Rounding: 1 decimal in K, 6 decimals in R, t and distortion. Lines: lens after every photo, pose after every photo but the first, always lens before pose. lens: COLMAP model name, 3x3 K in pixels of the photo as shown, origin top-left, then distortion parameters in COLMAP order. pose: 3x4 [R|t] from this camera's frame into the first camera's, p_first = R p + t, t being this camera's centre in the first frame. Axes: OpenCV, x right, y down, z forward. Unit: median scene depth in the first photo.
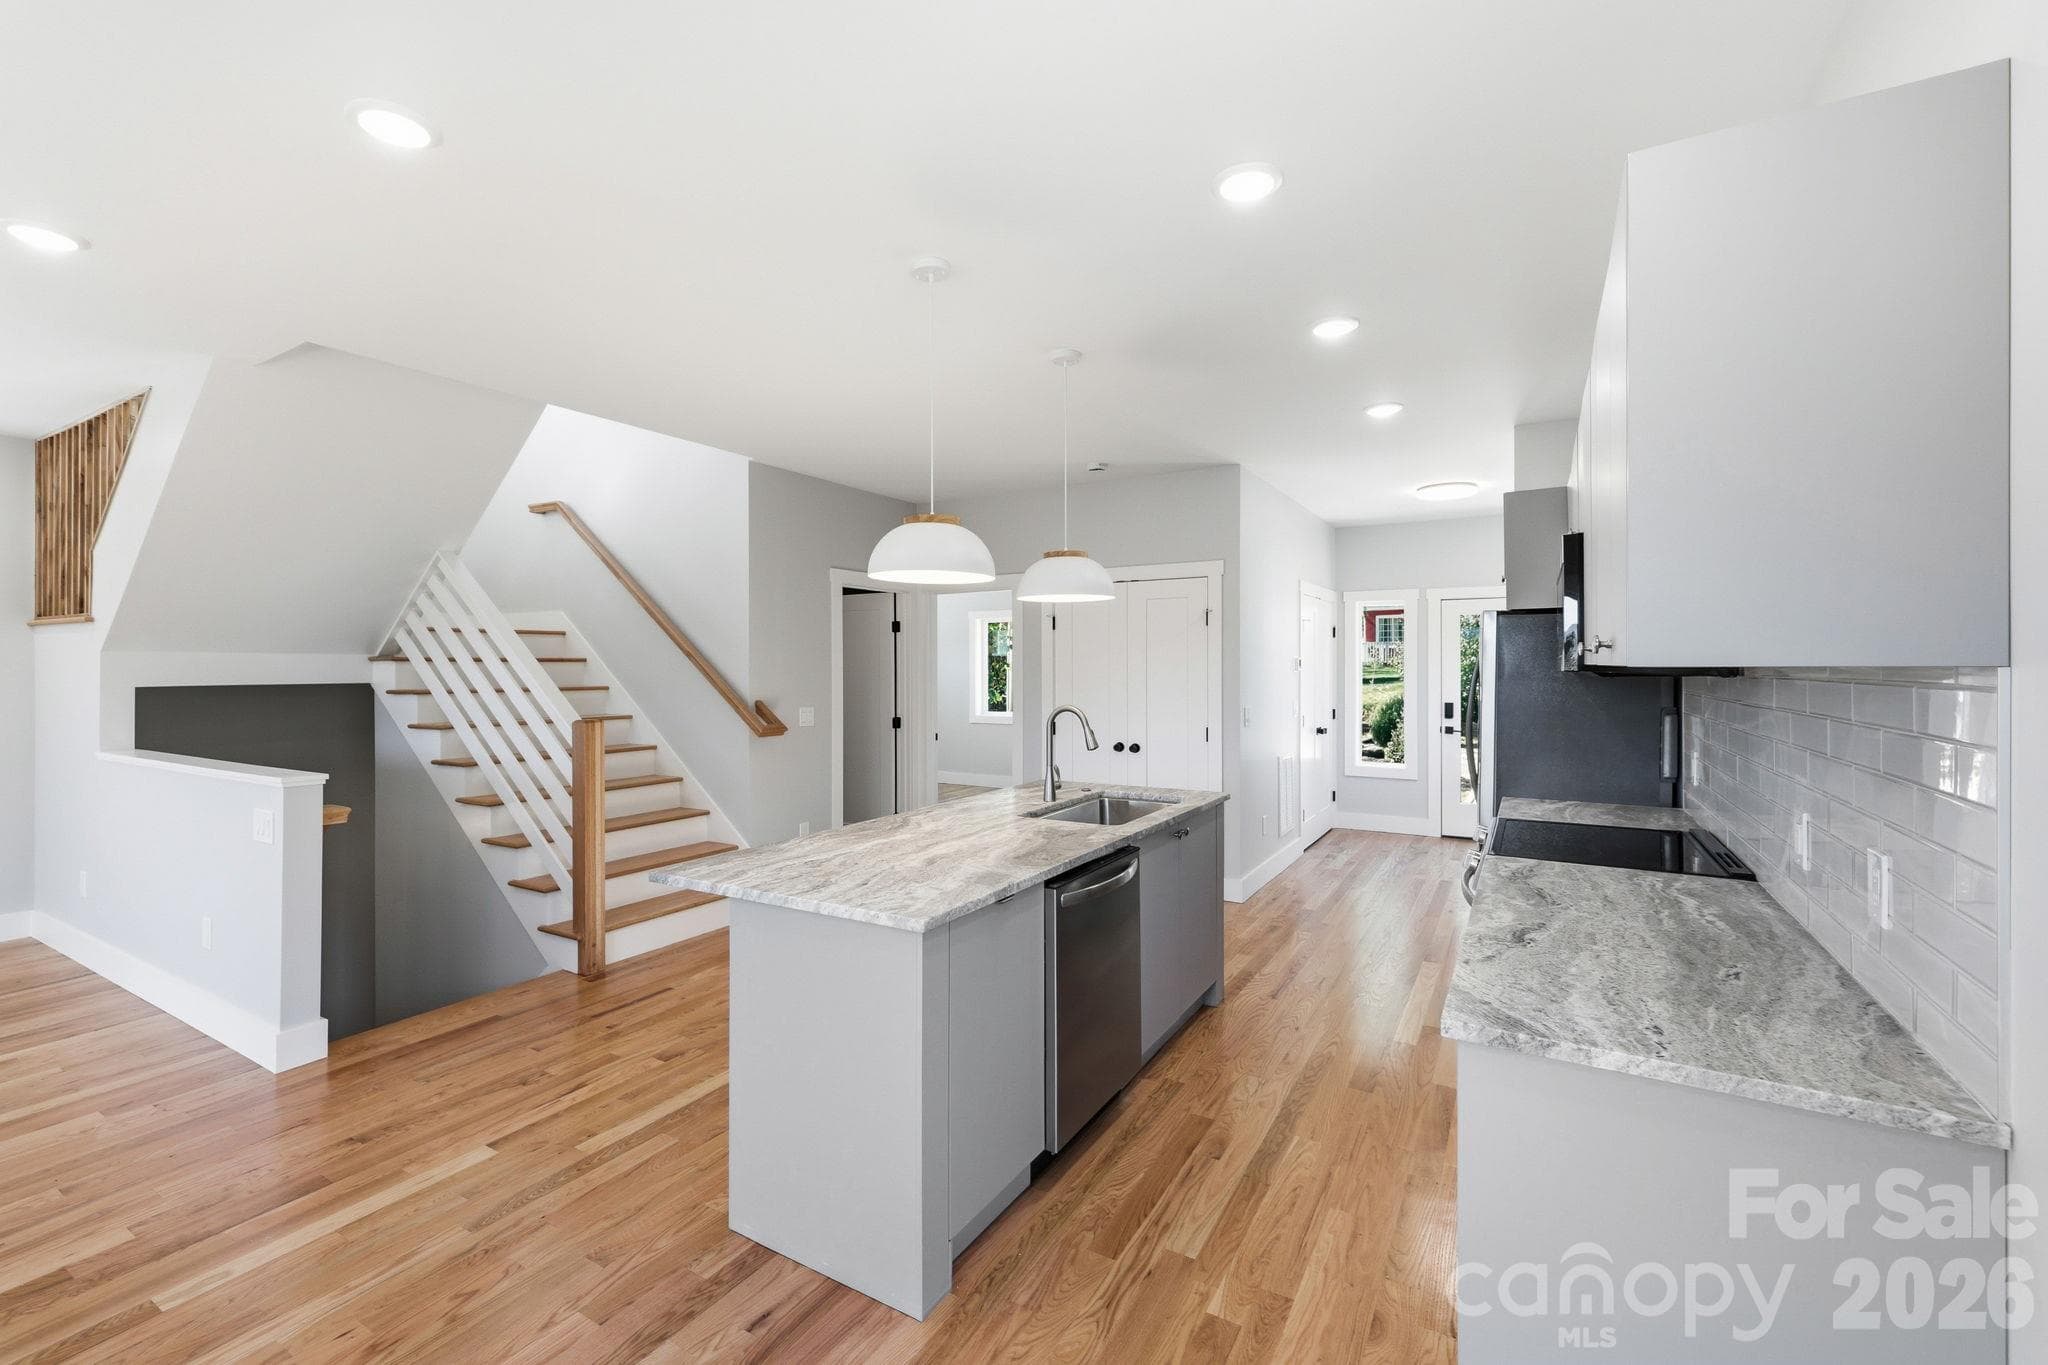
lens RADIAL K [[864.8, 0, 1021.6], [0, 864.8, 671.2], [0, 0, 1]] dist [0.001753, 0.000079]
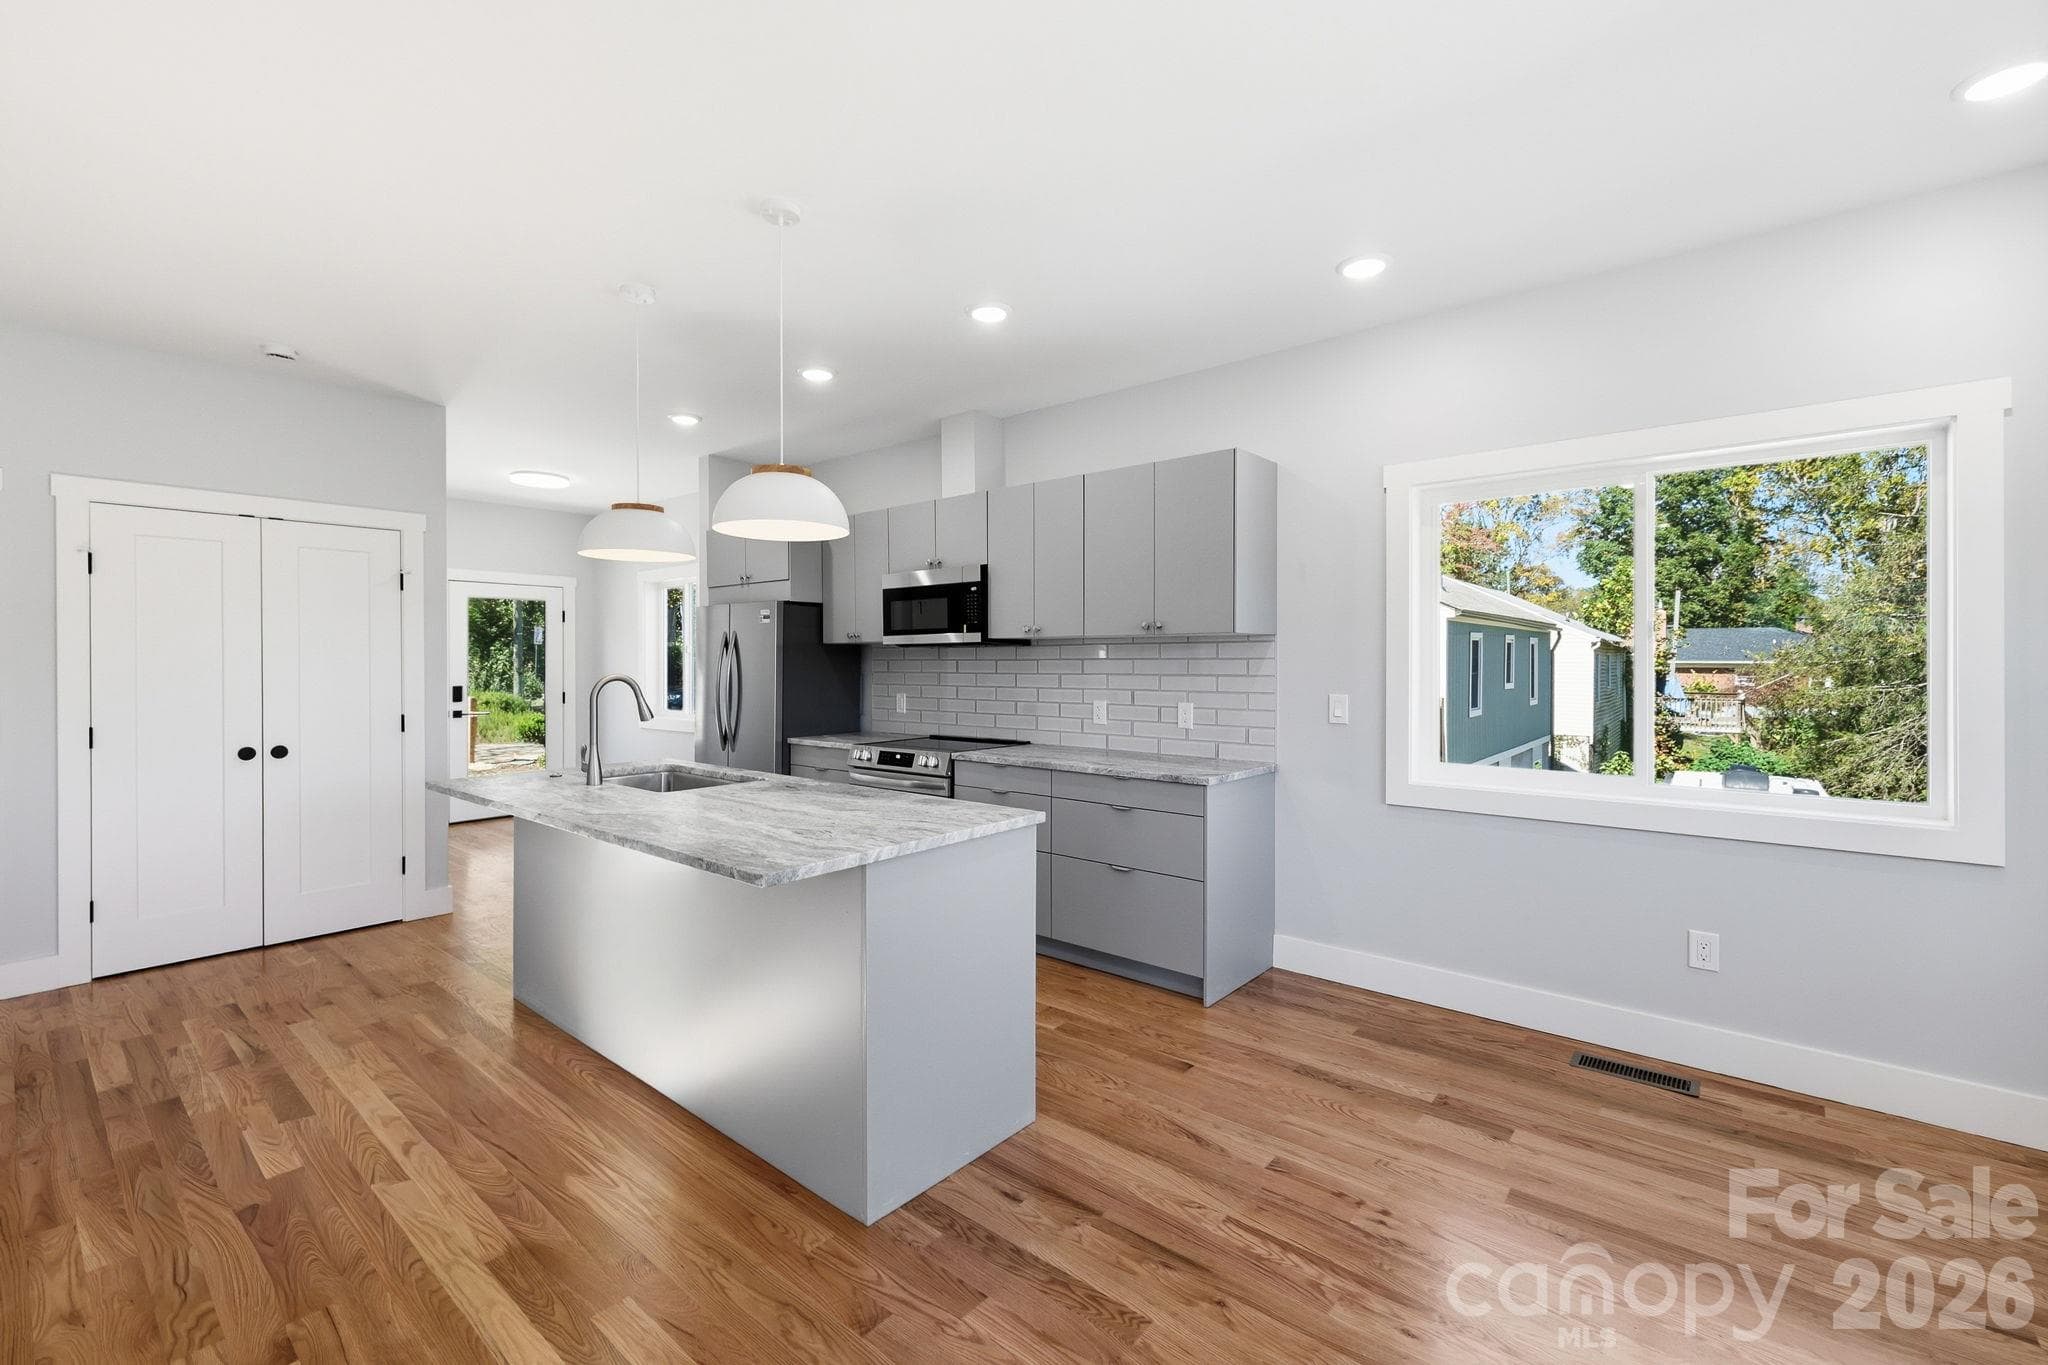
lens RADIAL K [[864.8, 0, 1021.6], [0, 864.8, 671.2], [0, 0, 1]] dist [0.001753, 0.000079]
pose [[0.162531, -0.007128, 0.986678, -1.016681], [0.004096, 0.999970, 0.006550, 0.043341], [-0.986695, 0.002977, 0.162555, 0.578862]]
